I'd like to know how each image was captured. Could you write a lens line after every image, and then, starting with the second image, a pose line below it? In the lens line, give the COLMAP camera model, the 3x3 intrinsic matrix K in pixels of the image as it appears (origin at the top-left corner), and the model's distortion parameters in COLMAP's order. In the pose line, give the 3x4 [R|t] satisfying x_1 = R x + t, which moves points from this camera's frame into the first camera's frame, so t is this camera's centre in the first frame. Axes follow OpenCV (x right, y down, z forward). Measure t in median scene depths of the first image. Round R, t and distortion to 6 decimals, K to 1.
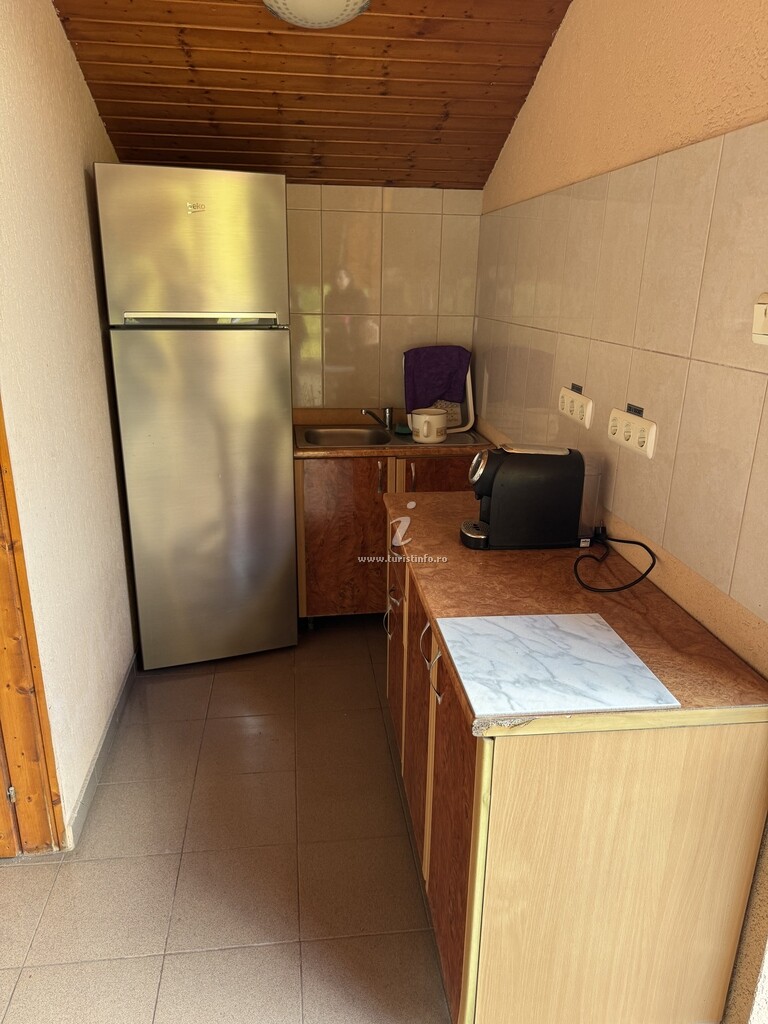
lens RADIAL K [[726.2, 0, 385.5], [0, 726.2, 520.8], [0, 0, 1]] dist [0.024430, -0.006737]
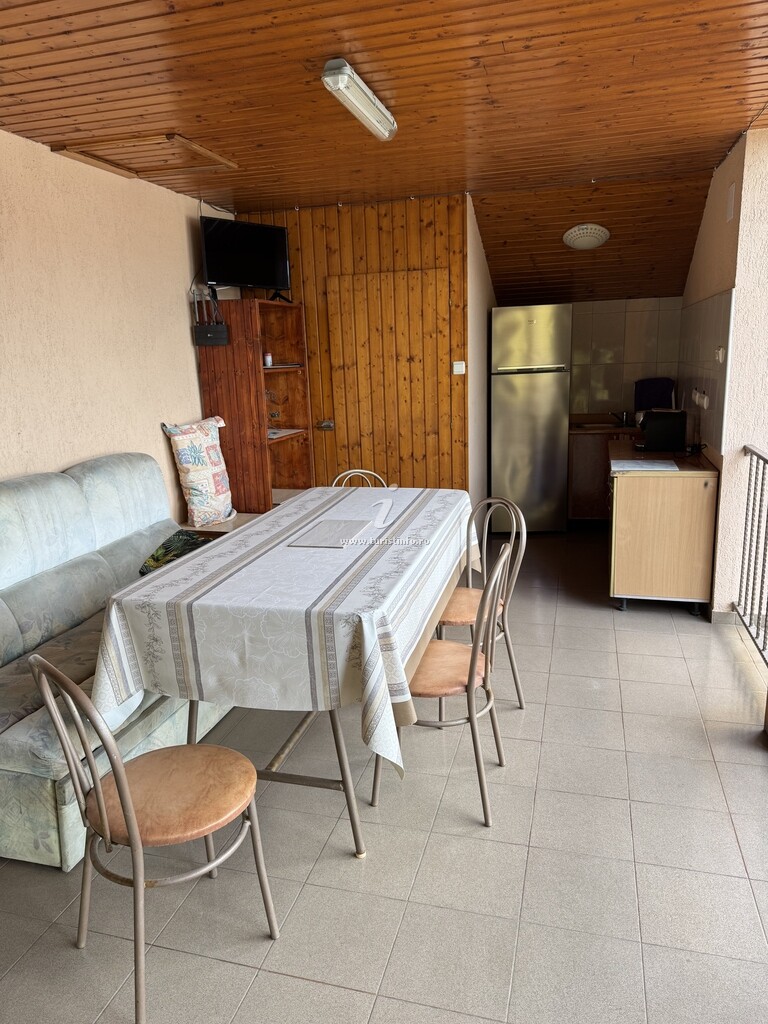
lens RADIAL K [[726.2, 0, 376.7], [0, 726.2, 514.2], [0, 0, 1]] dist [0.024430, -0.006737]
pose [[0.918691, 0.035643, -0.393365, 0.230799], [-0.073786, 0.993875, -0.082269, 0.420098], [0.388023, 0.104605, 0.915694, -1.293470]]
